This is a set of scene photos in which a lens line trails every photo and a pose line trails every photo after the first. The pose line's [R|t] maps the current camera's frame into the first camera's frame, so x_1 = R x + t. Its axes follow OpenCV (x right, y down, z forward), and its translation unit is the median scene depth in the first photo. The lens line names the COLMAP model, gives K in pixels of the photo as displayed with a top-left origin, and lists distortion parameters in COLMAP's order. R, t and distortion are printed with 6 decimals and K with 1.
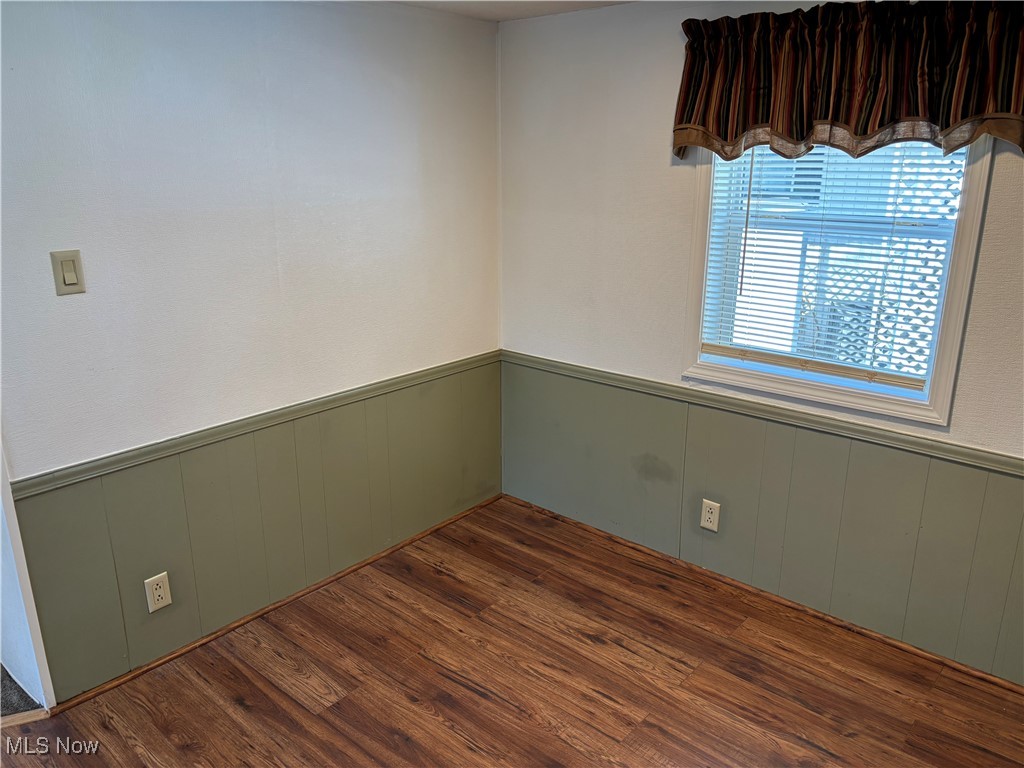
lens RADIAL K [[768.8, 0, 506.3], [0, 768.8, 382.3], [0, 0, 1]] dist [0.070567, -0.065846]
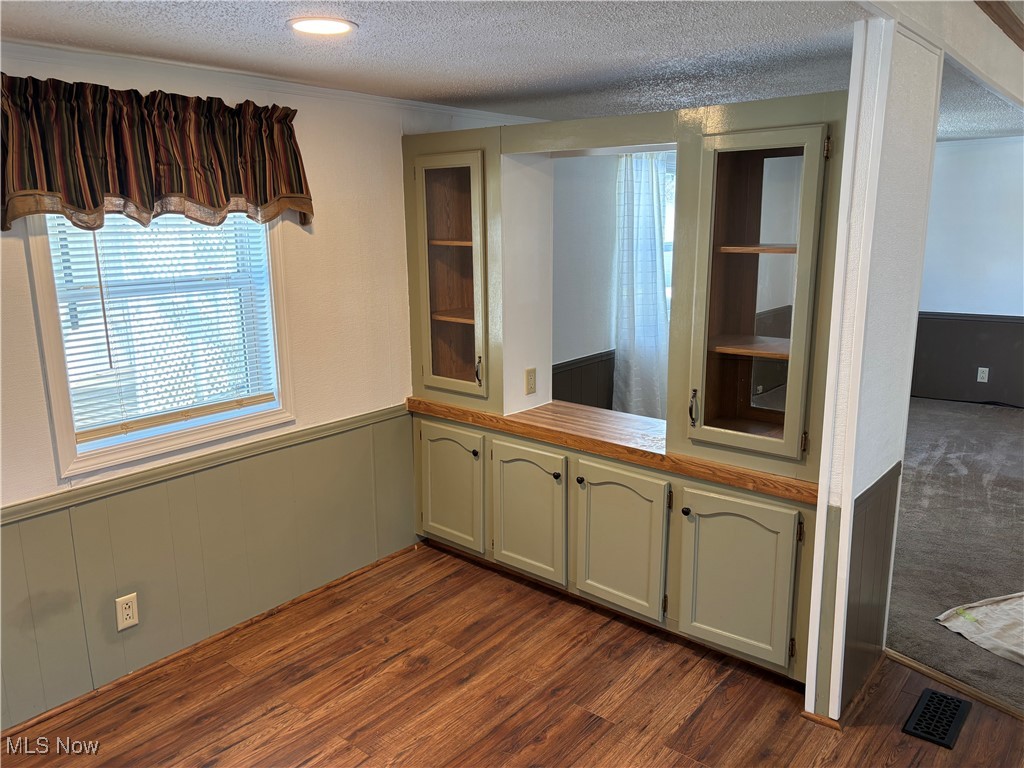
lens RADIAL K [[768.8, 0, 506.3], [0, 768.8, 382.3], [0, 0, 1]] dist [0.070567, -0.065846]
pose [[-0.013897, -0.210046, 0.977593, -0.691845], [0.300998, 0.931459, 0.204413, -0.157148], [-0.953523, 0.297094, 0.050279, 0.530942]]
